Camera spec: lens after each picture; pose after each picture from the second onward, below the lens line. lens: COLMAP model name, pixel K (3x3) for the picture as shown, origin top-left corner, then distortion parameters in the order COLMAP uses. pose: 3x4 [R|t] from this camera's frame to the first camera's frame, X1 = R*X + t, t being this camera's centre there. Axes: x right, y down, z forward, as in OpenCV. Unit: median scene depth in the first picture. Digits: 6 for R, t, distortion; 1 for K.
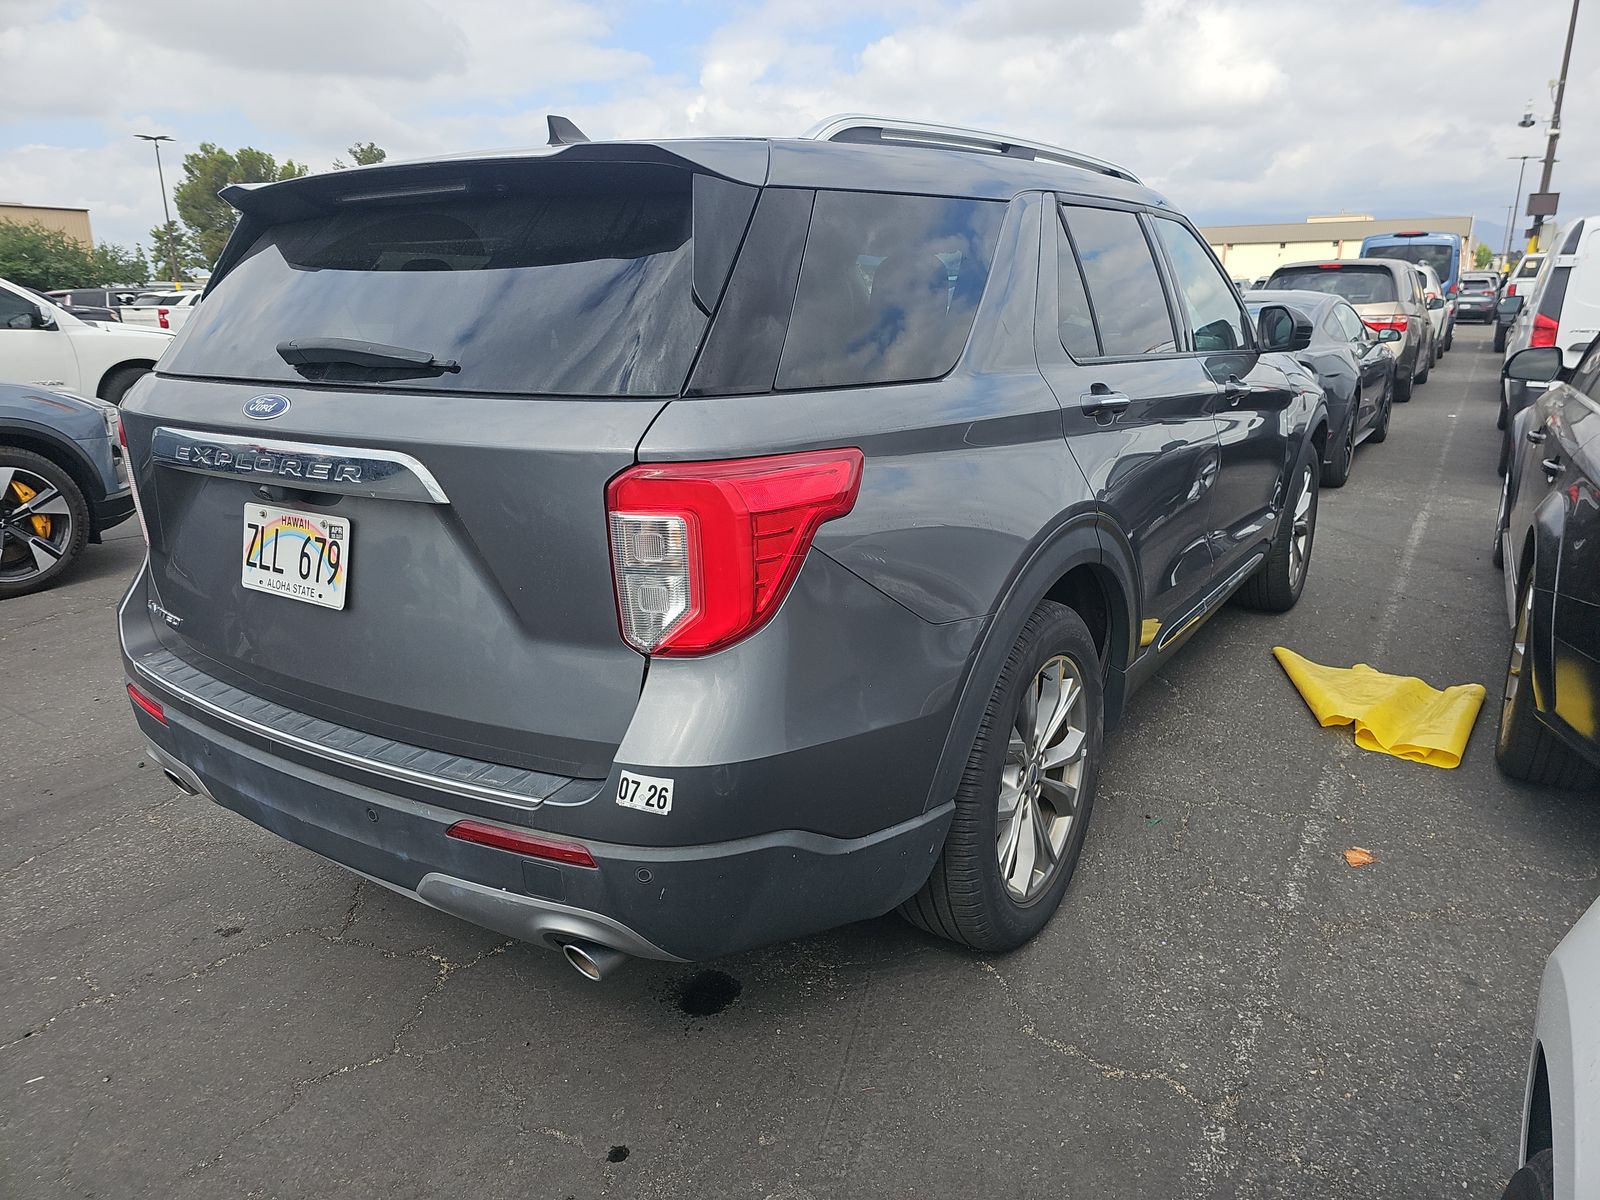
lens RADIAL K [[1063.9, 0, 821.1], [0, 1063.9, 631.8], [0, 0, 1]] dist [0.038786, -0.047954]
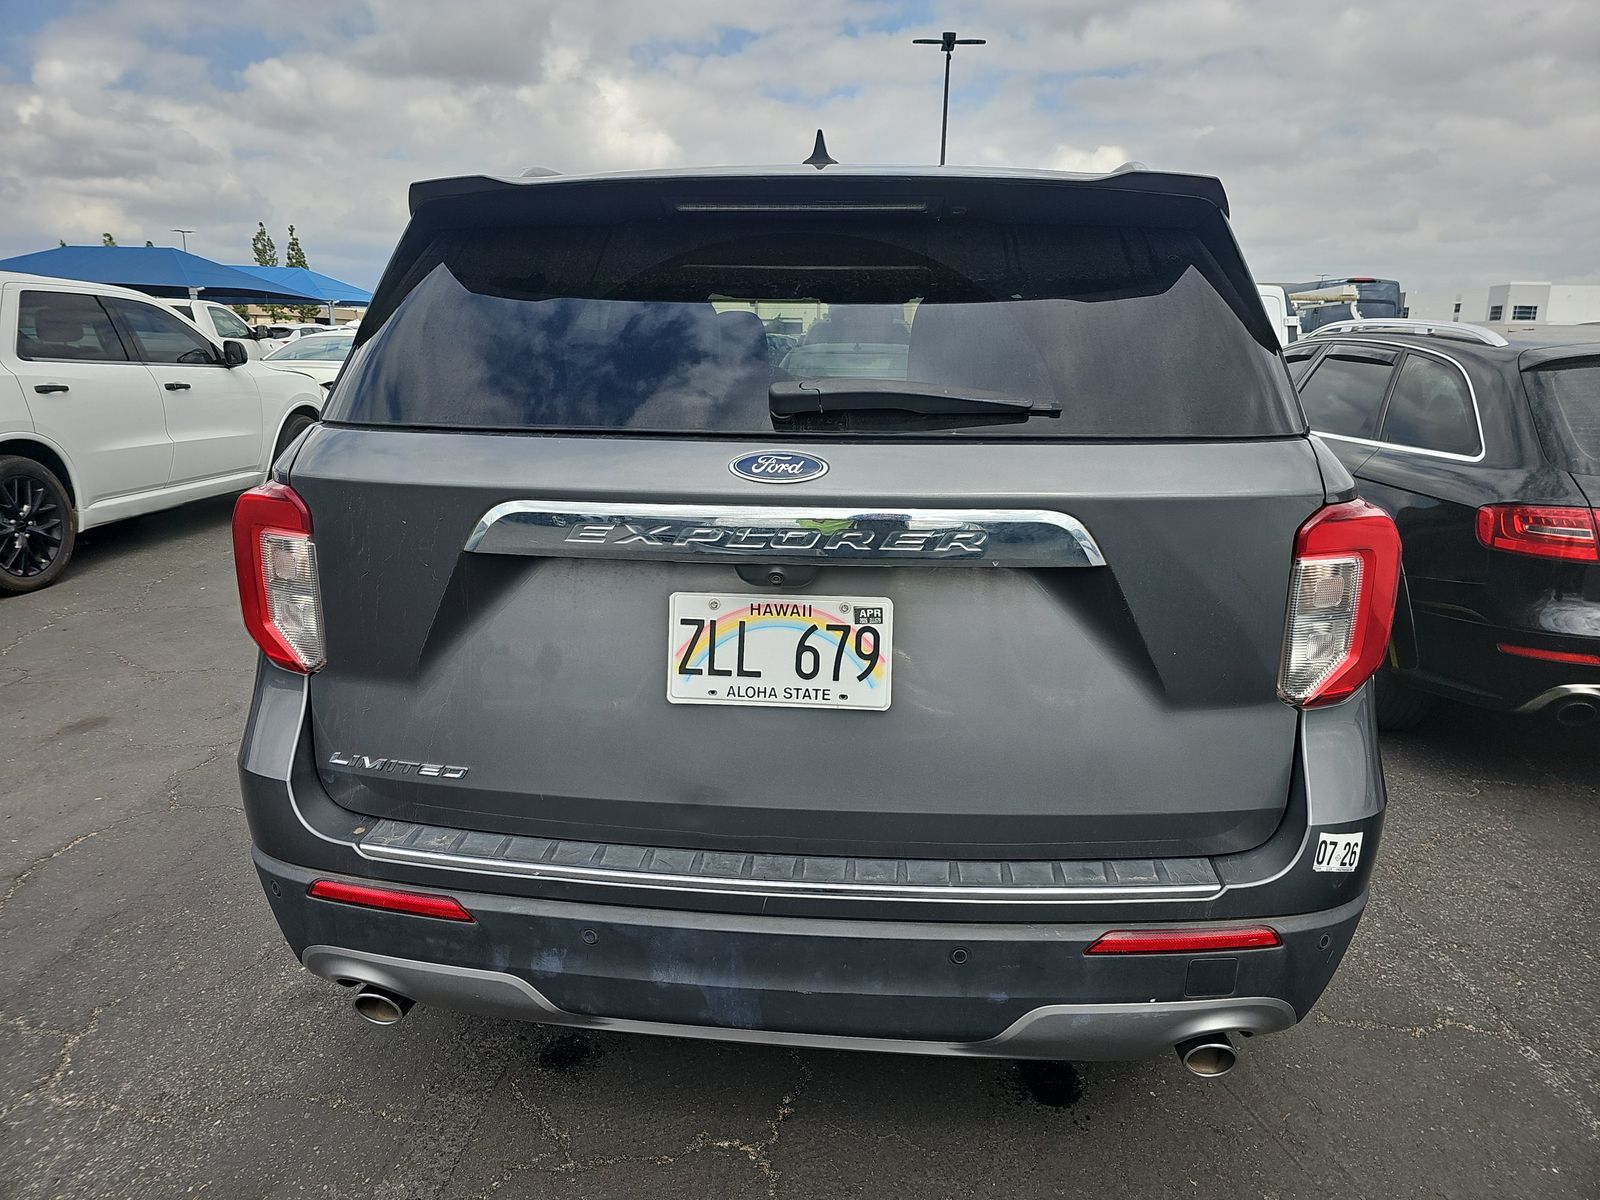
lens RADIAL K [[1063.9, 0, 806.7], [0, 1063.9, 604.9], [0, 0, 1]] dist [0.038786, -0.047954]
pose [[0.874341, -0.092659, 0.476383, -0.833678], [0.121224, 0.992187, -0.029505, -0.079143], [-0.469927, 0.083547, 0.878742, 0.303483]]
